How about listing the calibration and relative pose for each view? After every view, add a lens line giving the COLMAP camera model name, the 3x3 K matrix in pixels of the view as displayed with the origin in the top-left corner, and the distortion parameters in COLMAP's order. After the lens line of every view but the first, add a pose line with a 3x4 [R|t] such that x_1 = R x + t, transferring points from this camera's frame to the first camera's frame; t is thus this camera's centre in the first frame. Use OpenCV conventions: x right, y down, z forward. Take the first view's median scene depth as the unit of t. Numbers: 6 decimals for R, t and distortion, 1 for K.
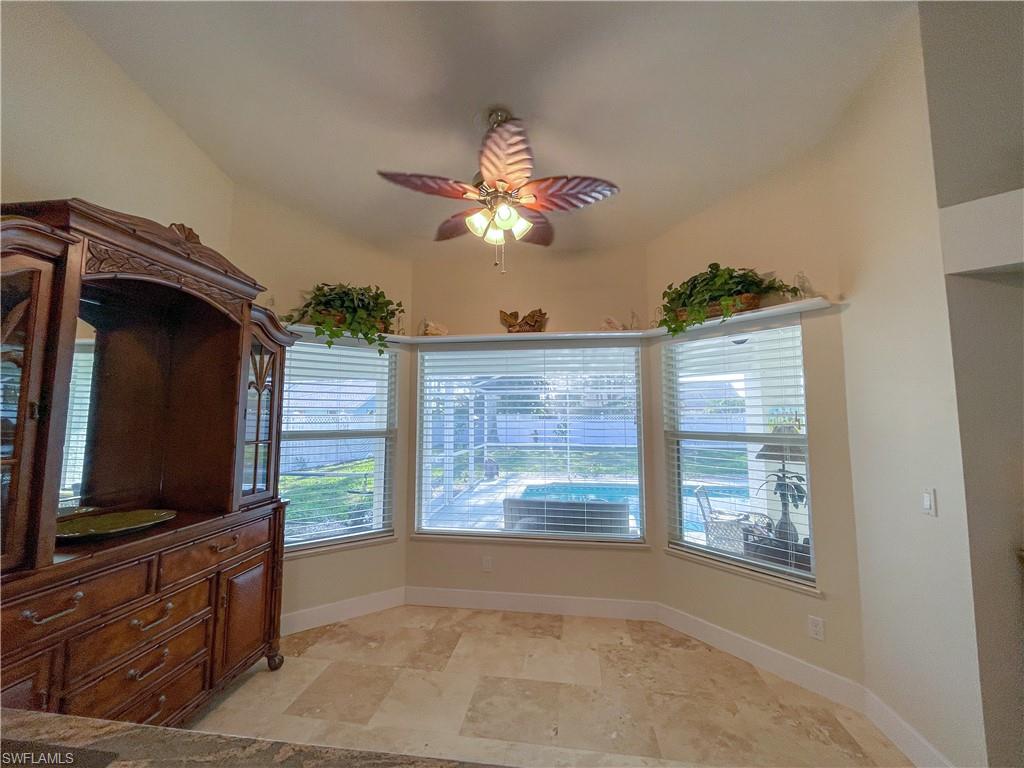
lens RADIAL K [[414.4, 0, 512.6], [0, 414.4, 380.6], [0, 0, 1]] dist [-0.002933, -0.000459]
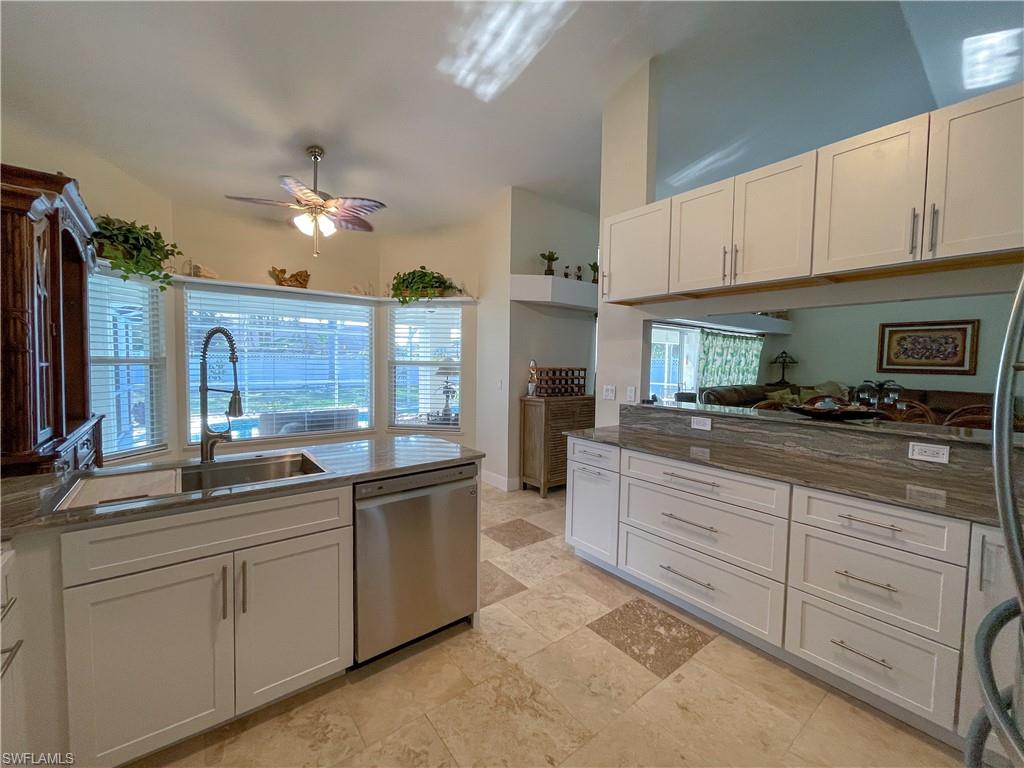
lens RADIAL K [[414.4, 0, 512.6], [0, 414.4, 380.6], [0, 0, 1]] dist [-0.002933, -0.000459]
pose [[0.697913, -0.023164, 0.715808, -0.523537], [-0.074828, 0.991648, 0.105047, -0.010501], [-0.712263, -0.126876, 0.690351, -0.556718]]
